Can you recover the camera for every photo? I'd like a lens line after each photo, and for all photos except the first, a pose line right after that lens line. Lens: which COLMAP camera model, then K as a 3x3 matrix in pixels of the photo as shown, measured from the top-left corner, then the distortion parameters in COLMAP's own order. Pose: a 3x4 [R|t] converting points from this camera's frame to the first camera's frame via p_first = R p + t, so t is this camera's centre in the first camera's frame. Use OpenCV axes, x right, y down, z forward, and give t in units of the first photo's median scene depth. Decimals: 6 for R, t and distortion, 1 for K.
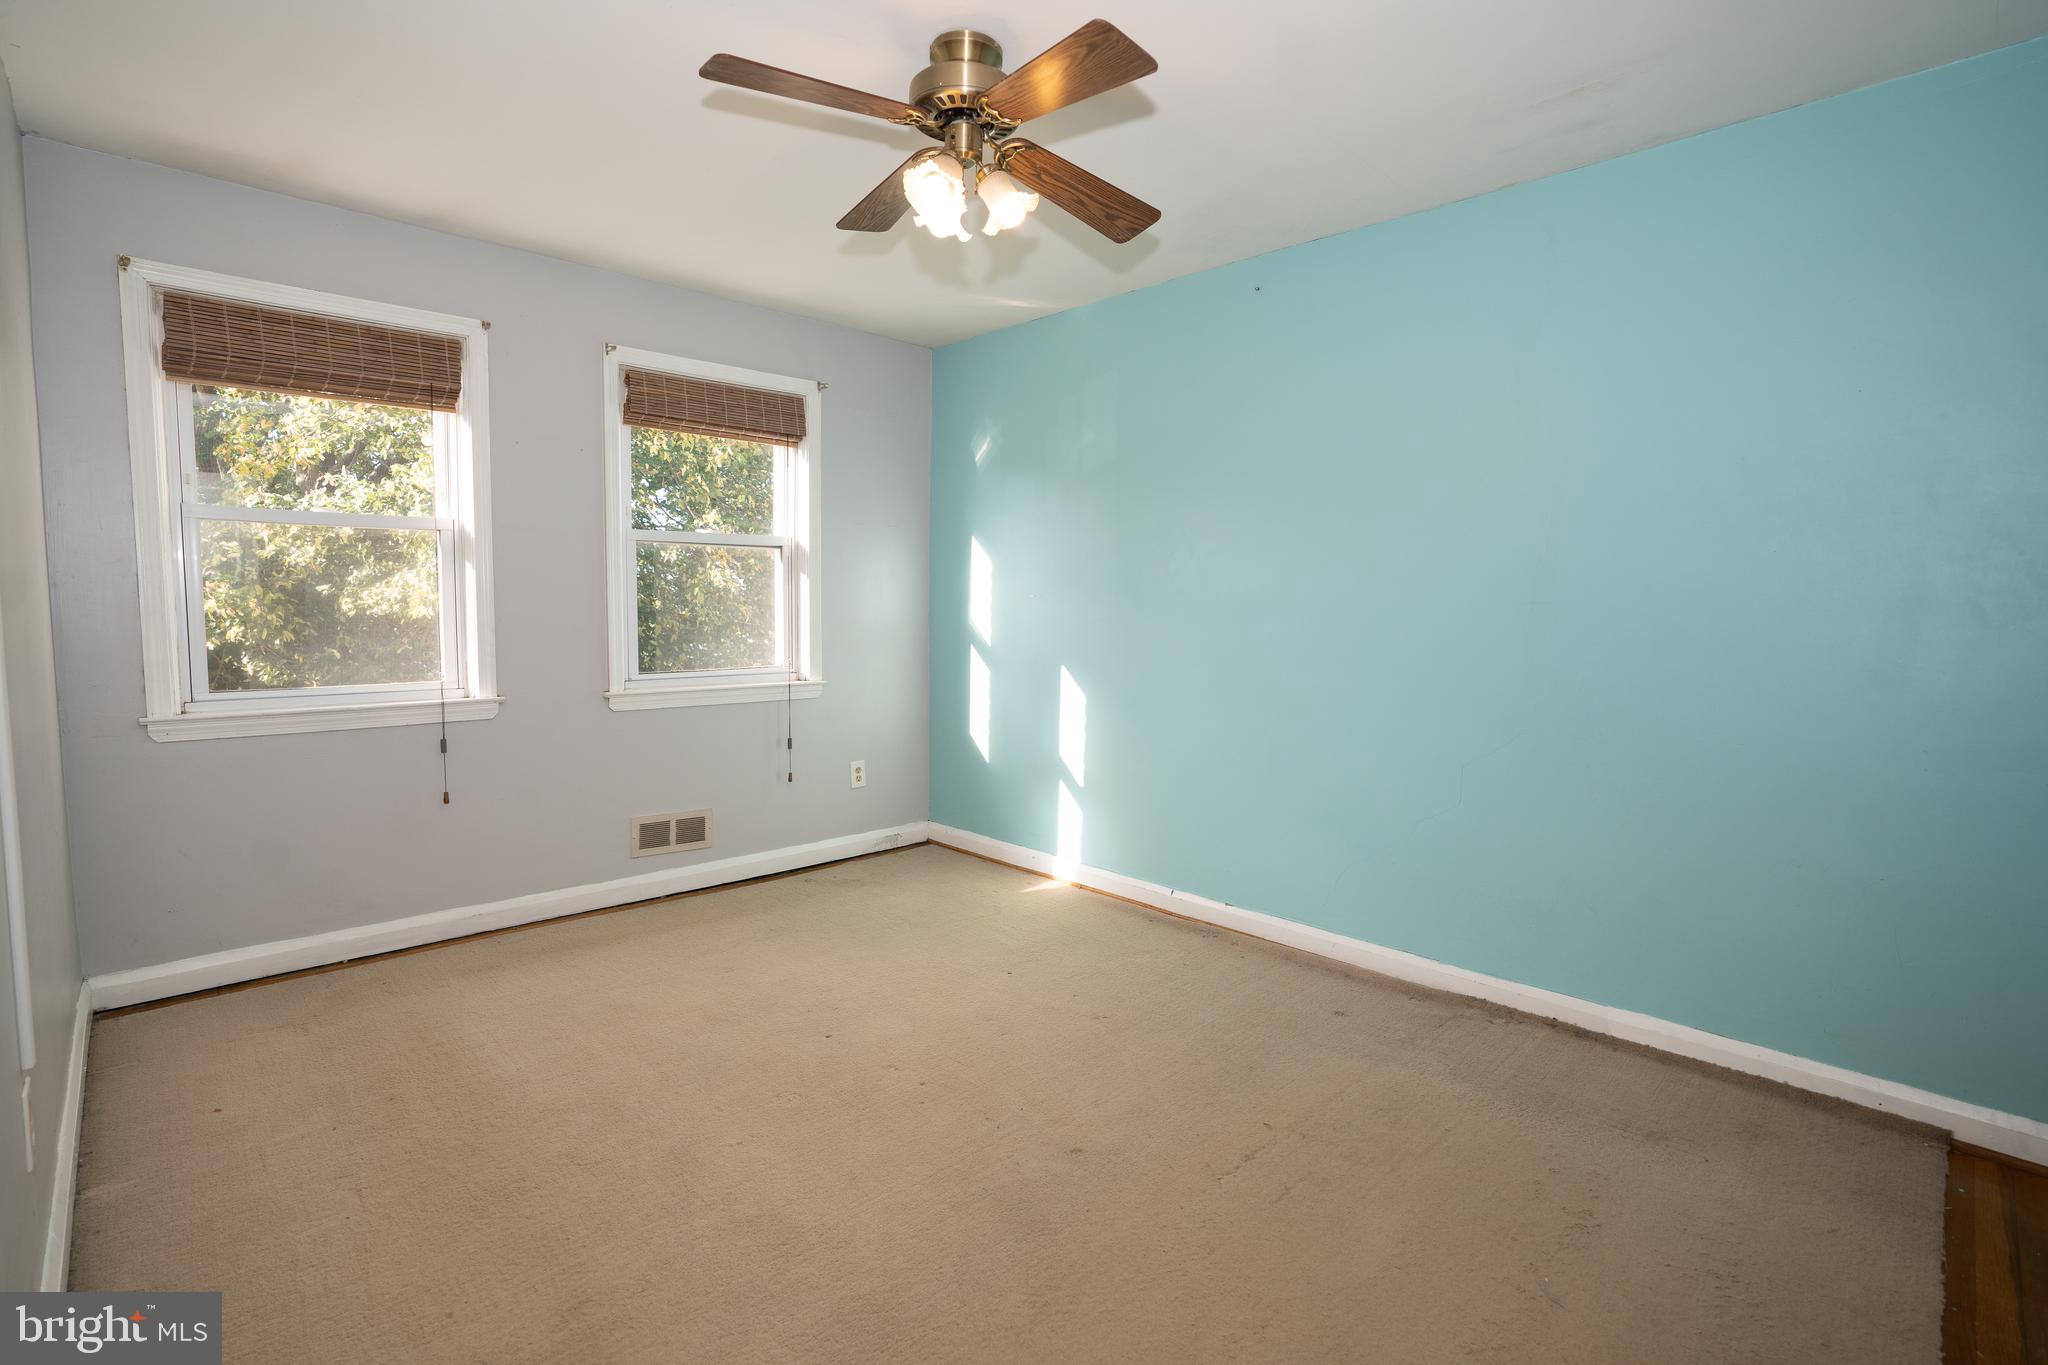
lens RADIAL K [[953.1, 0, 1030.8], [0, 953.1, 676.2], [0, 0, 1]] dist [-0.068564, 0.028330]
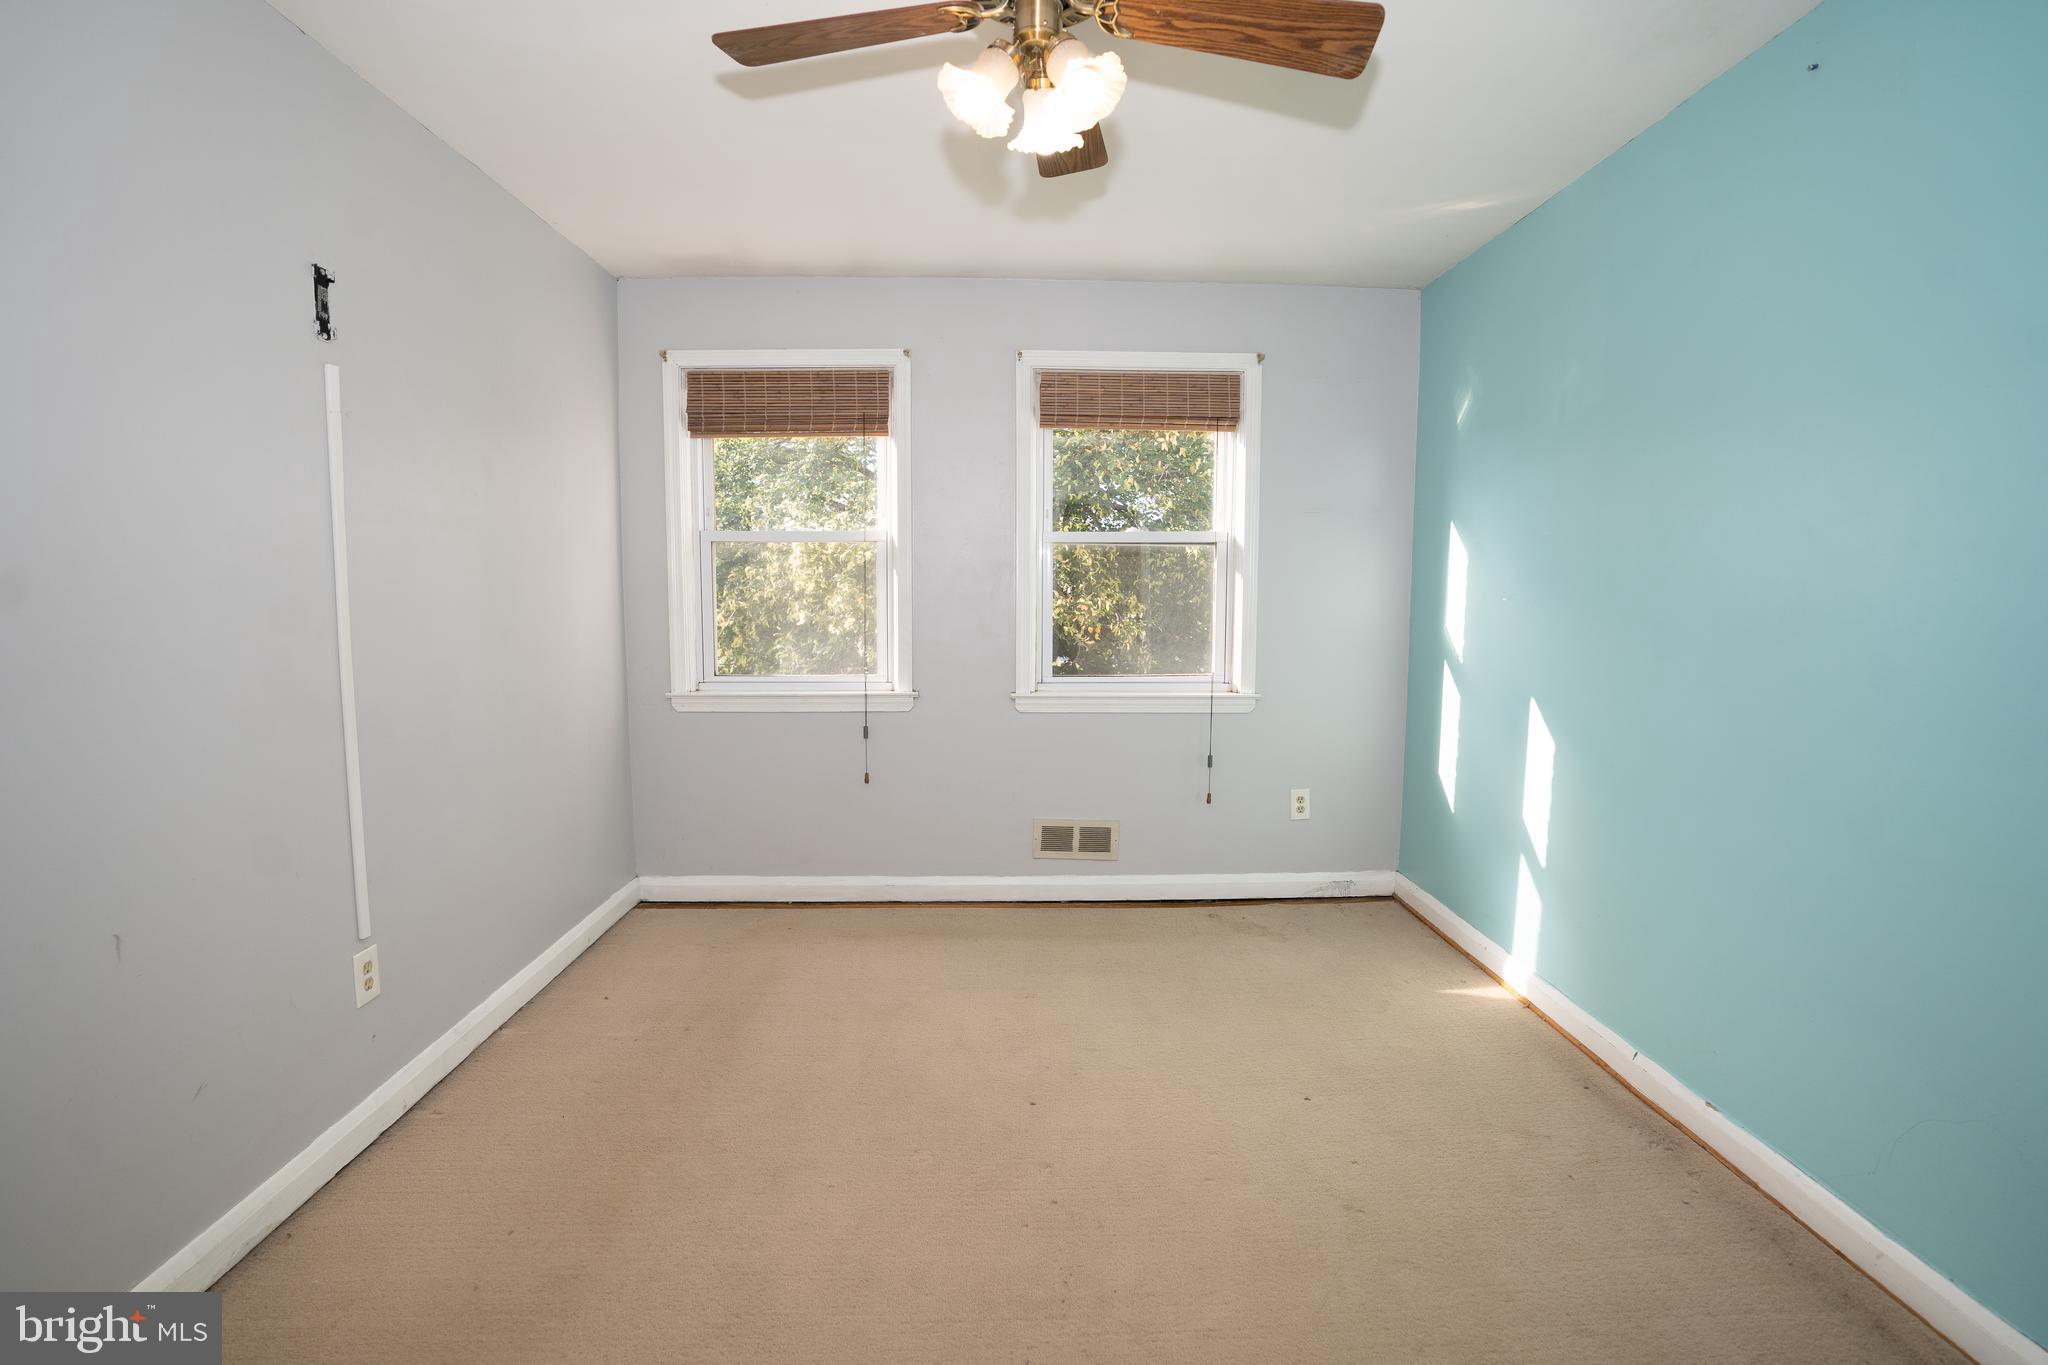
lens RADIAL K [[953.1, 0, 1030.8], [0, 953.1, 676.2], [0, 0, 1]] dist [-0.068564, 0.028330]
pose [[0.736226, 0.055208, -0.674480, 0.242463], [-0.047512, 0.998424, 0.029863, -0.030917], [0.675066, 0.010060, 0.737689, 0.231123]]
